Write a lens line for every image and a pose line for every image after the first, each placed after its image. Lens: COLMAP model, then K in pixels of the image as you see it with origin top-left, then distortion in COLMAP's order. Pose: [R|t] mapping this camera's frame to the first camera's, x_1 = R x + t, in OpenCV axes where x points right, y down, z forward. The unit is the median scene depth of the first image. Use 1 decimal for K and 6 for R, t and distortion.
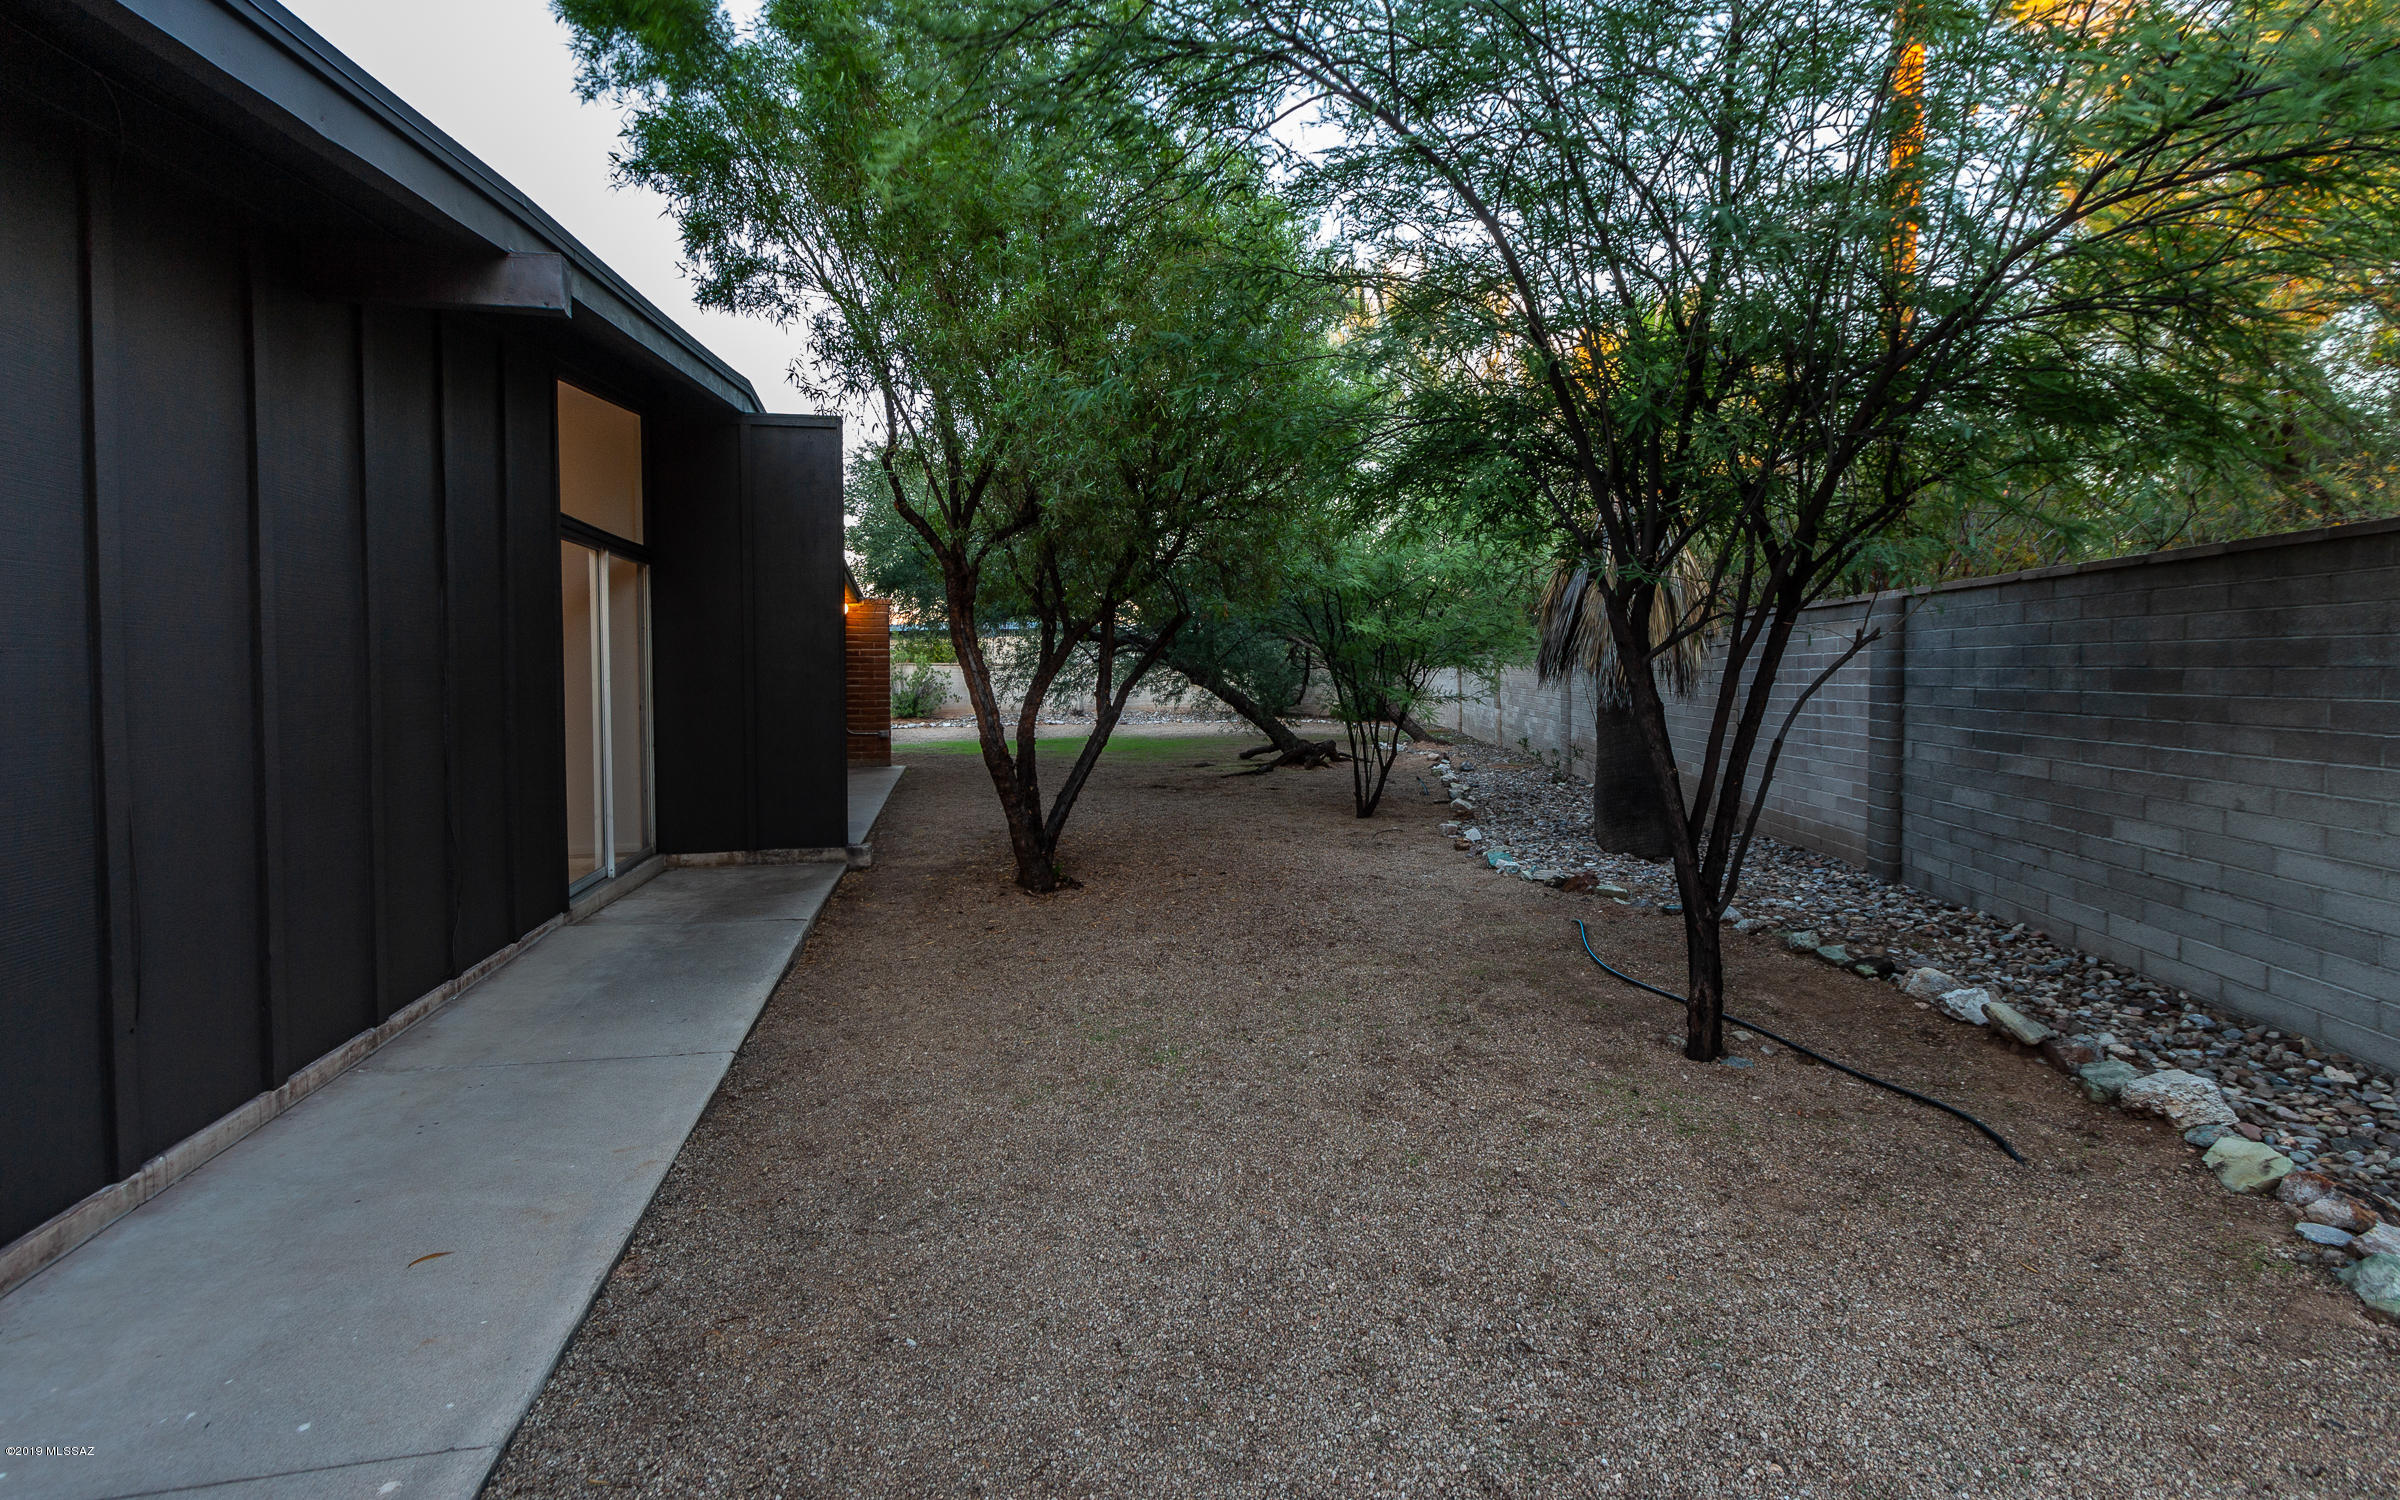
lens RADIAL K [[1091.7, 0, 1210.1], [0, 1091.7, 696.6], [0, 0, 1]] dist [0.004345, -0.001123]
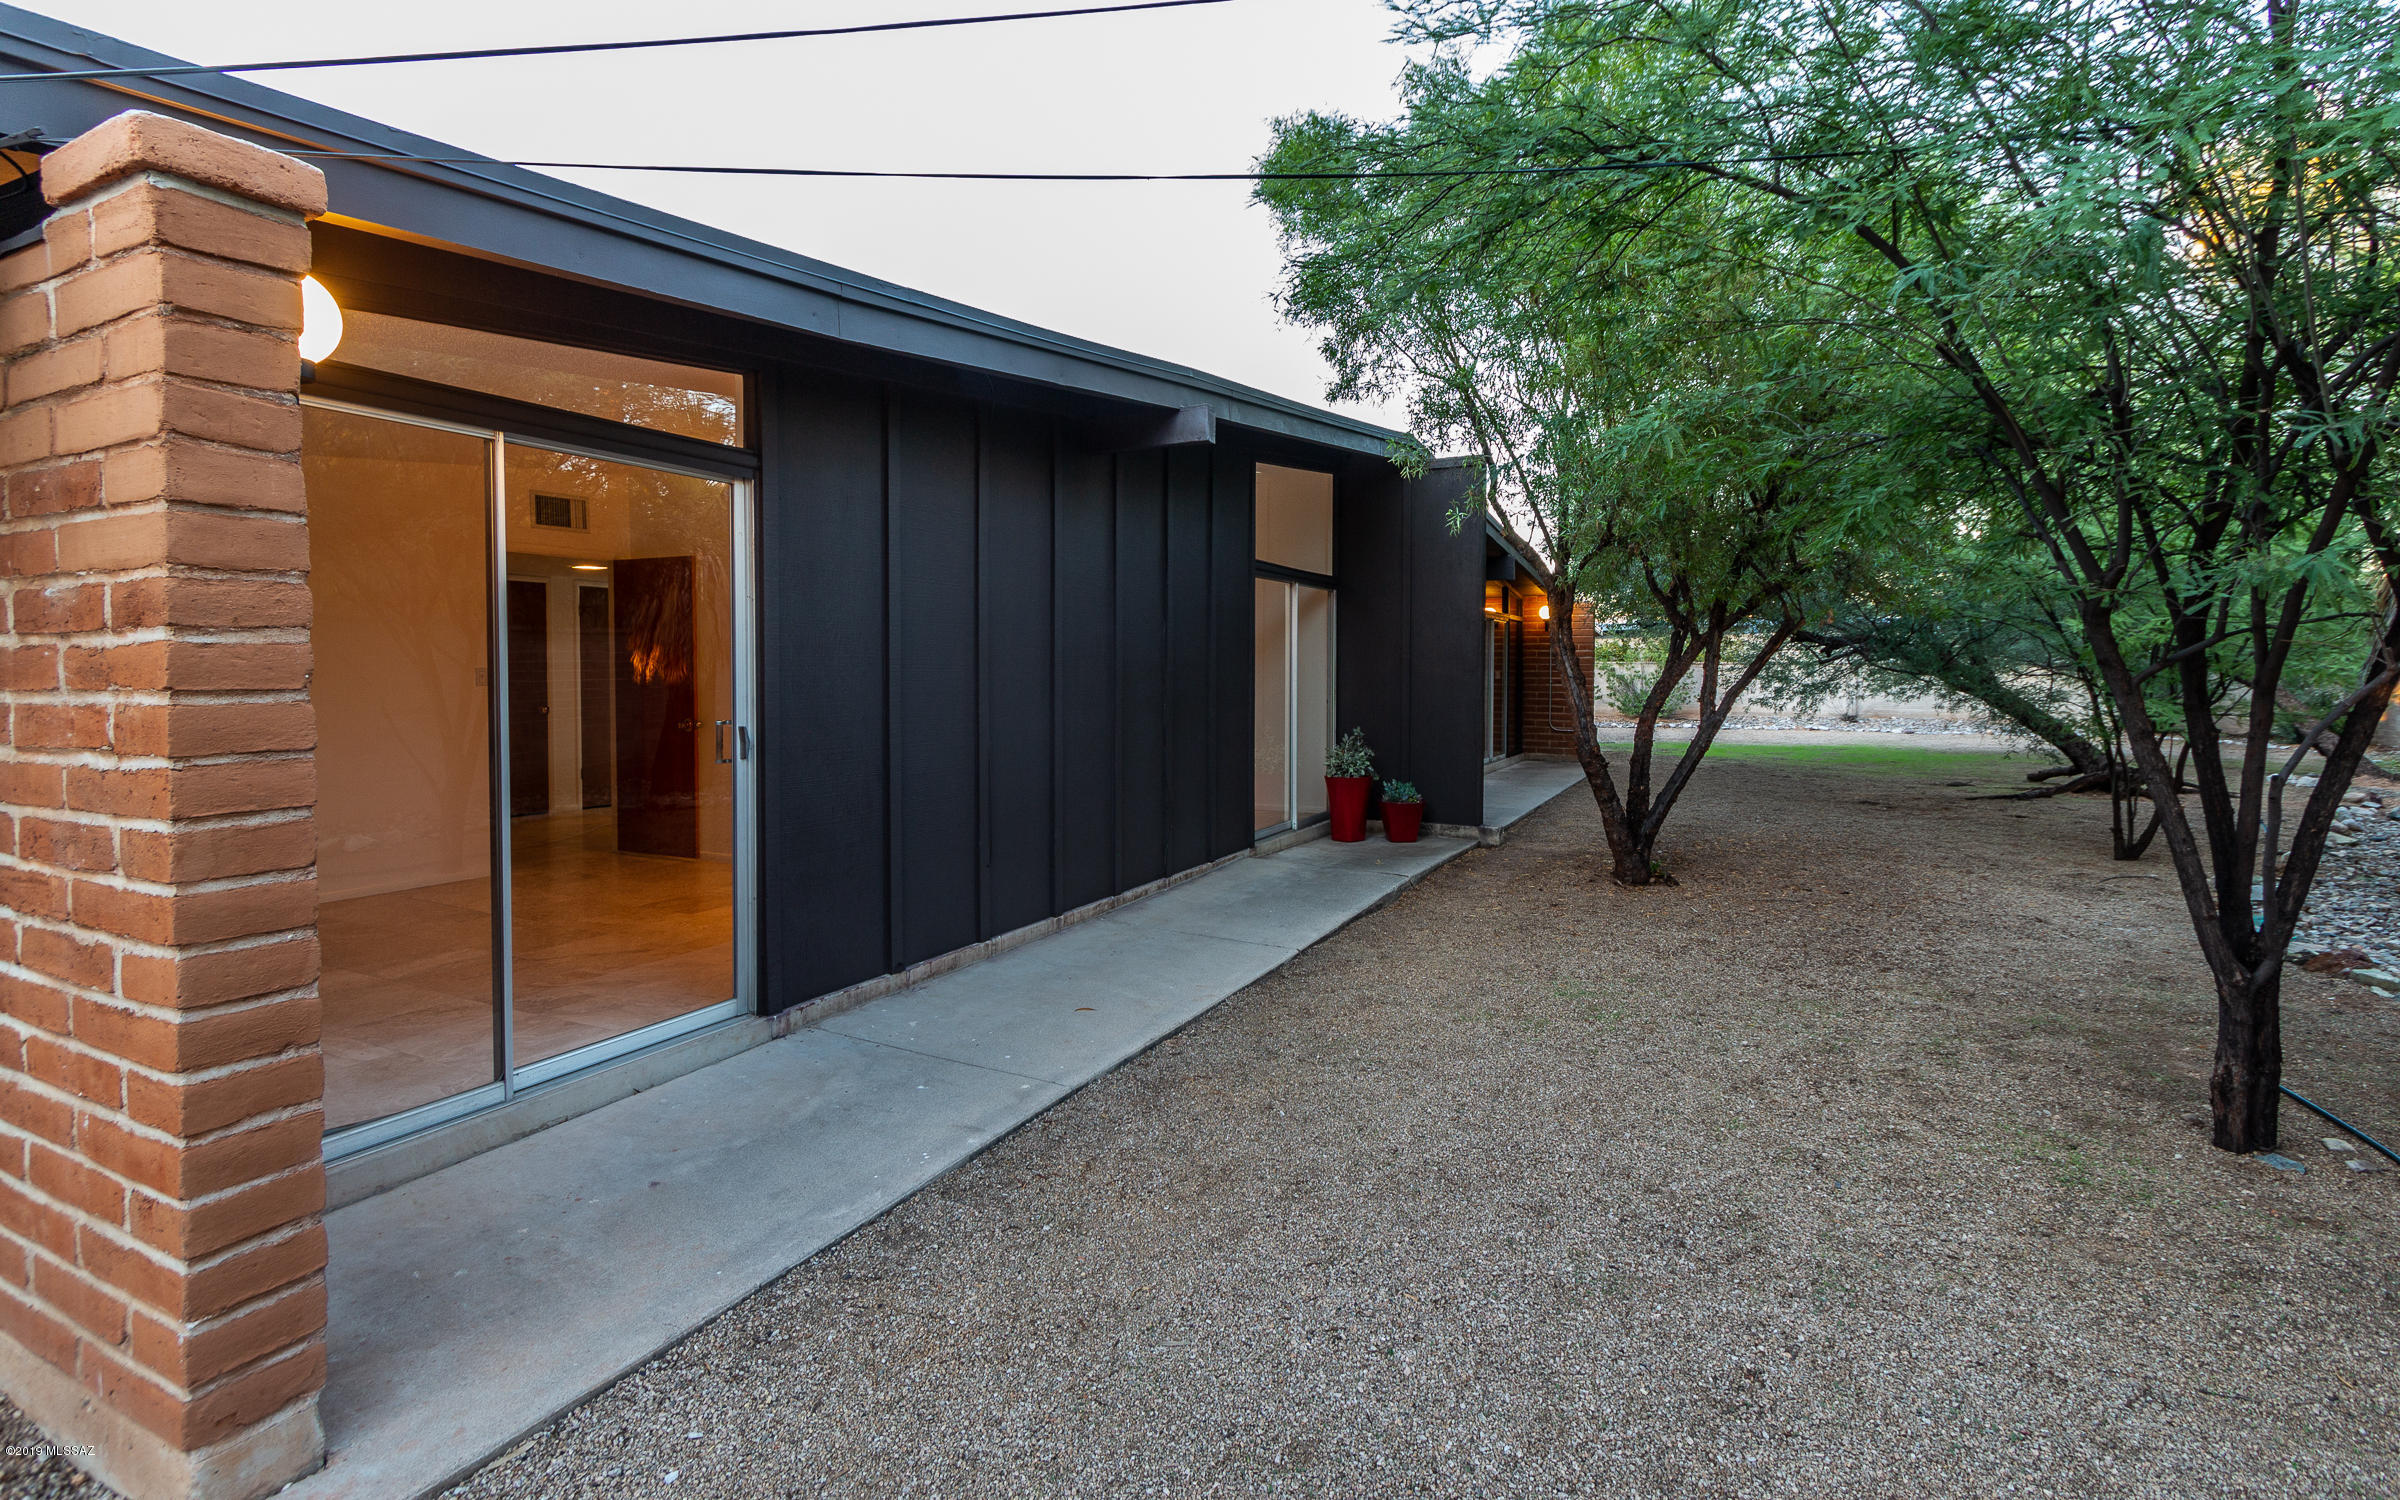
lens RADIAL K [[1104.1, 0, 1206.4], [0, 1104.1, 682.4], [0, 0, 1]] dist [-0.002910, -0.001430]
pose [[0.771690, 0.015898, -0.635801, 0.410831], [-0.021682, 0.999764, -0.001317, -0.014953], [0.635630, 0.014802, 0.771852, -0.193272]]
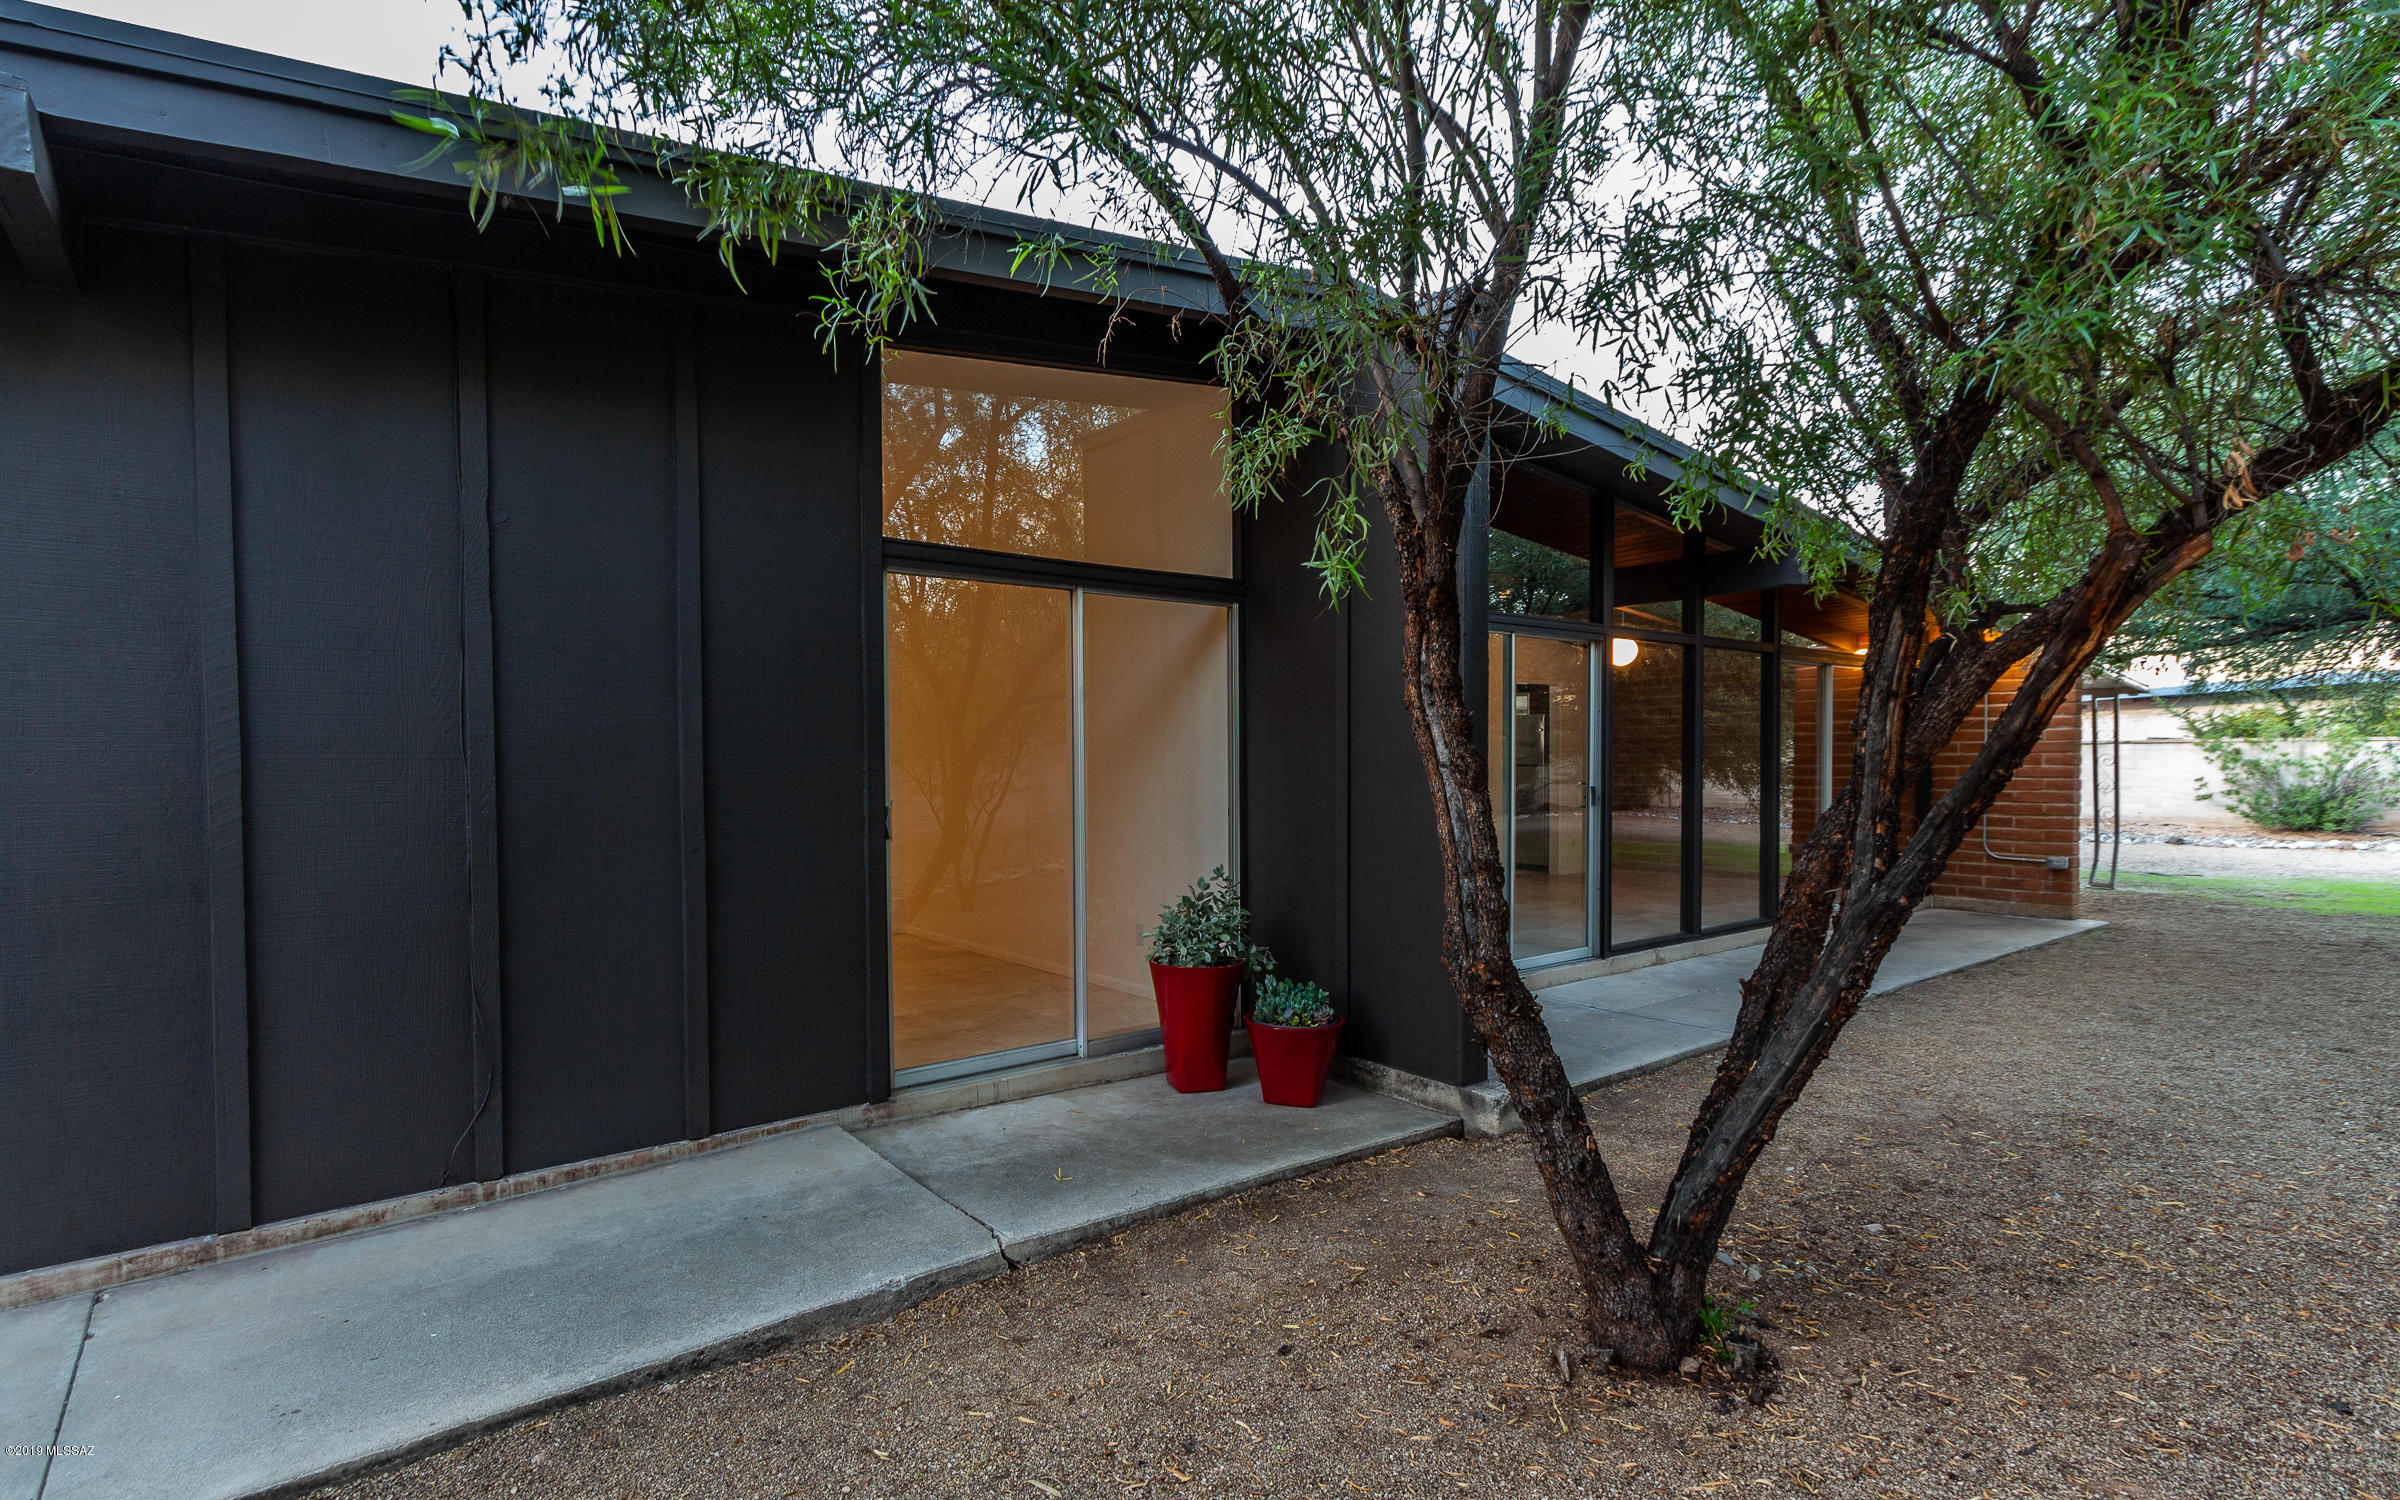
lens RADIAL K [[1147.1, 0, 1148.5], [0, 1147.1, 803.8], [0, 0, 1]] dist [0.003268, 0.000668]
pose [[0.412956, 0.040910, -0.909832, 0.252974], [-0.018619, 0.999161, 0.036475, -0.045923], [0.910561, 0.001878, 0.413371, 1.391784]]
